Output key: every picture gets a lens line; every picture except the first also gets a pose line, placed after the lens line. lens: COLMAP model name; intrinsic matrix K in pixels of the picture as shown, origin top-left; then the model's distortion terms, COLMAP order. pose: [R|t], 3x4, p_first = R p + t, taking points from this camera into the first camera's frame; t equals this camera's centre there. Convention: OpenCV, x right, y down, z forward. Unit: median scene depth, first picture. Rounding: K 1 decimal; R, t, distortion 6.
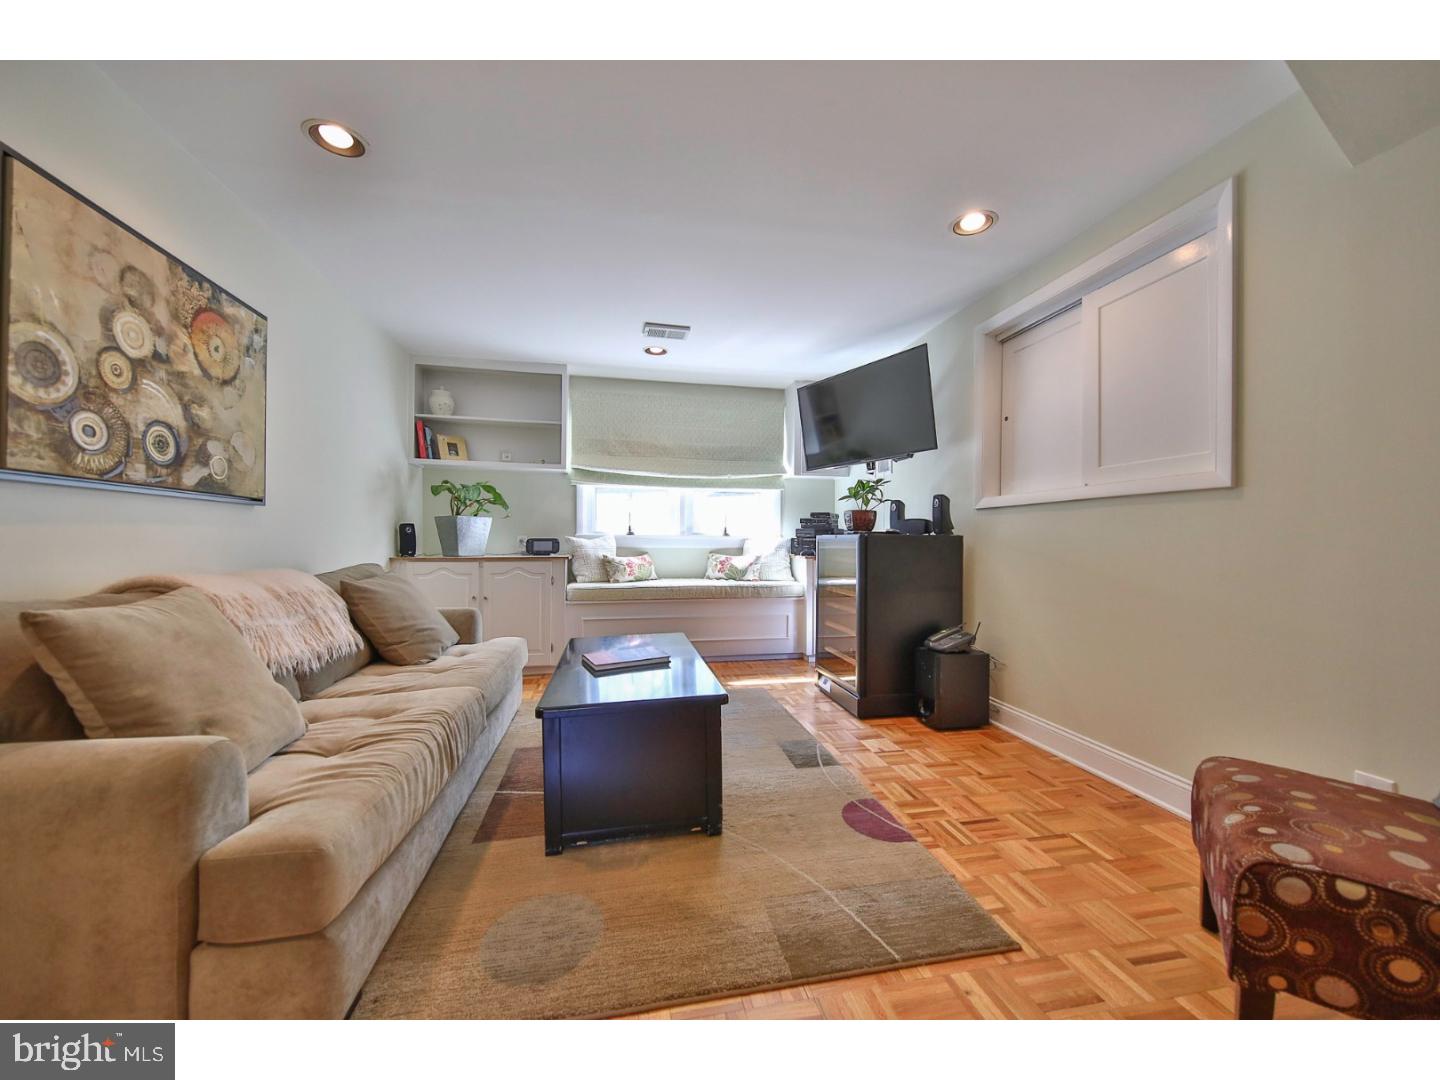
lens RADIAL K [[502.2, 0, 717.2], [0, 502.2, 535.9], [0, 0, 1]] dist [0.012413, -0.005378]
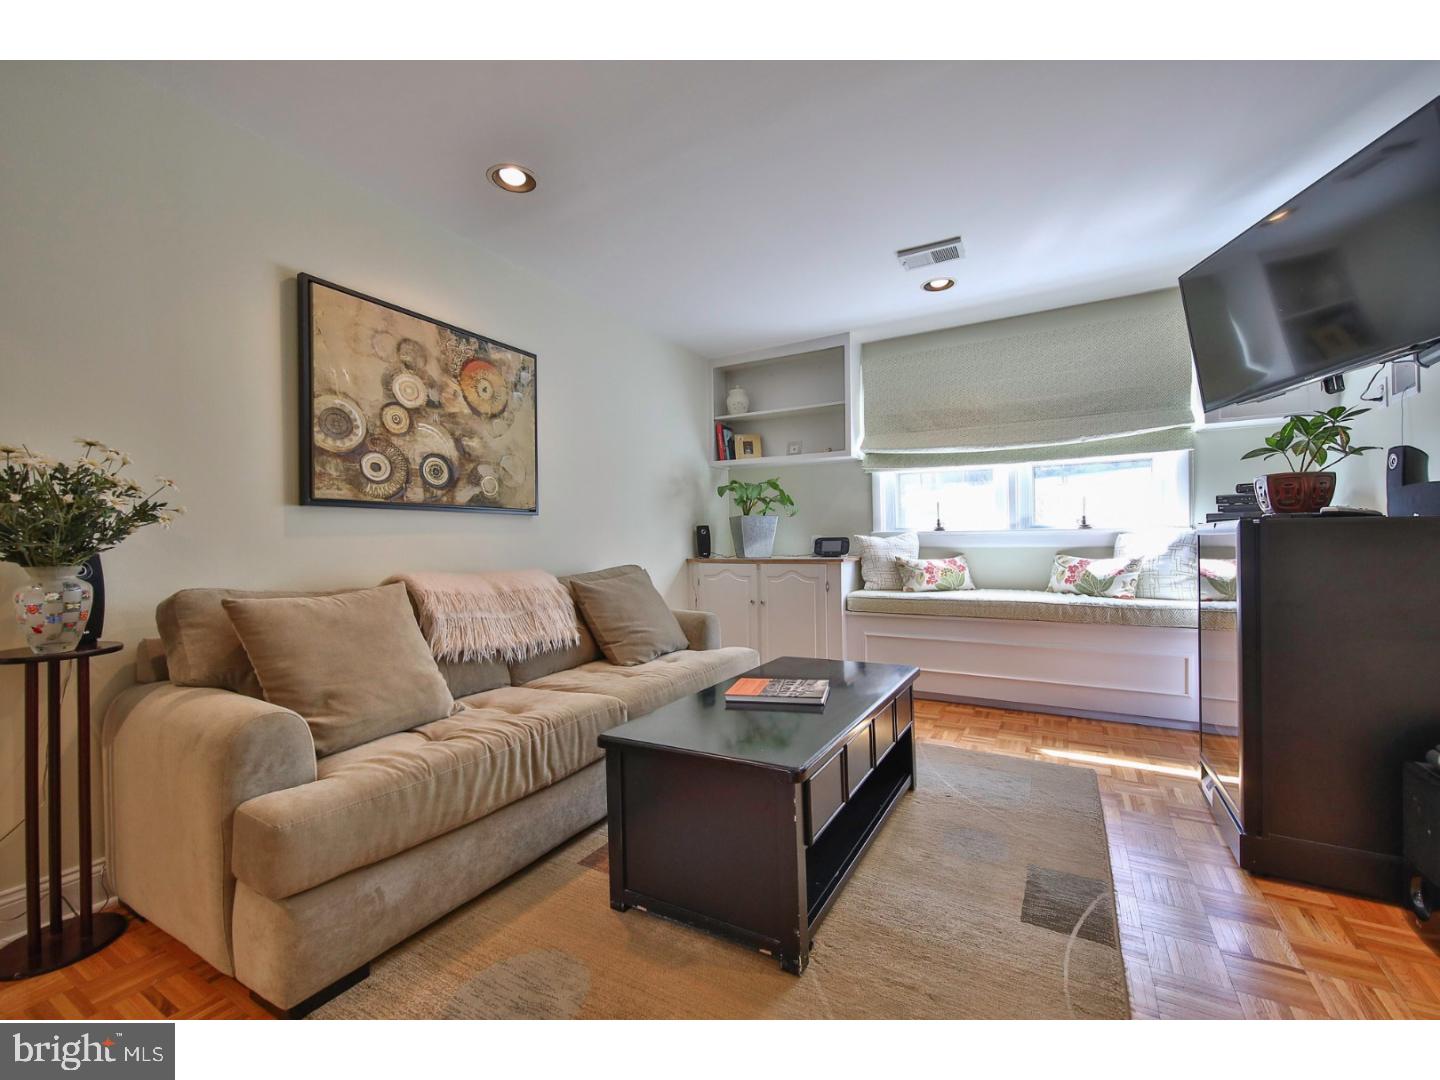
lens RADIAL K [[571.2, 0, 720.0], [0, 571.2, 540.0], [0, 0, 1]] dist [0.012027, -0.005172]
pose [[0.778612, -0.015307, -0.627319, 0.325913], [0.022459, 0.999742, 0.003482, 0.003822], [0.627104, -0.016800, 0.778754, 0.270611]]
